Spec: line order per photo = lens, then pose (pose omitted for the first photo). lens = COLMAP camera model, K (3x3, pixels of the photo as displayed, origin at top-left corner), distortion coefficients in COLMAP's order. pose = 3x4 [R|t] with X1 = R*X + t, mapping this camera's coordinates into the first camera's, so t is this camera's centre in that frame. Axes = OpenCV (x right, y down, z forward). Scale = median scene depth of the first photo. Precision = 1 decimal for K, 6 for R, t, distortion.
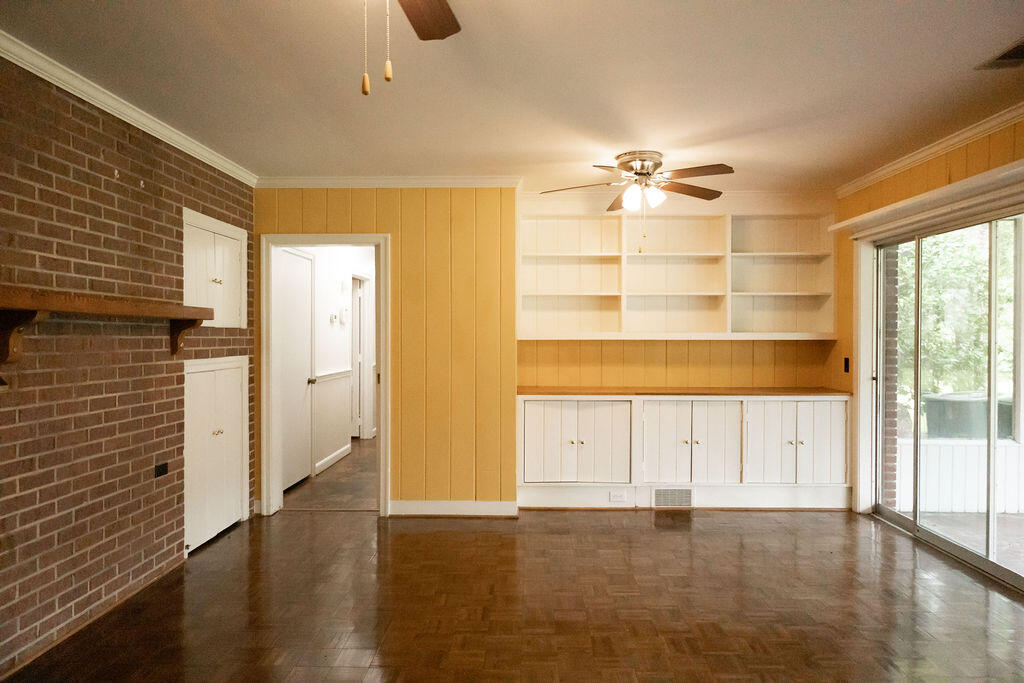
lens RADIAL K [[661.1, 0, 513.7], [0, 661.1, 342.3], [0, 0, 1]] dist [-0.004425, 0.001130]
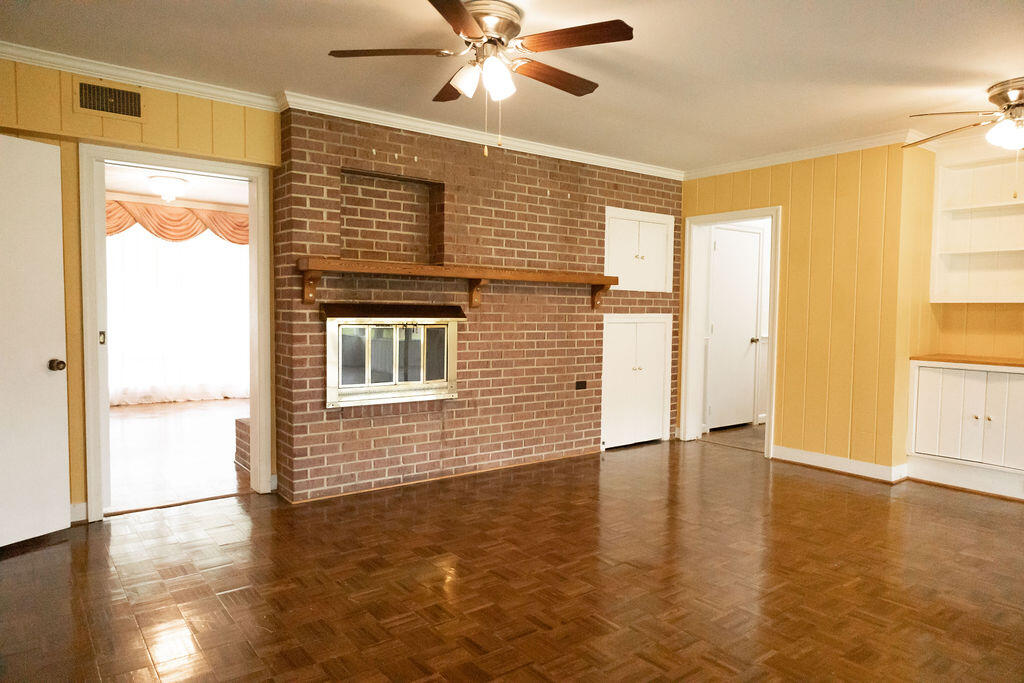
lens RADIAL K [[661.1, 0, 510.6], [0, 661.1, 342.5], [0, 0, 1]] dist [-0.004425, 0.001130]
pose [[0.616731, 0.046635, -0.785791, 0.520983], [-0.018548, 0.998827, 0.044720, 0.030117], [0.786955, -0.013006, 0.616873, -0.050976]]
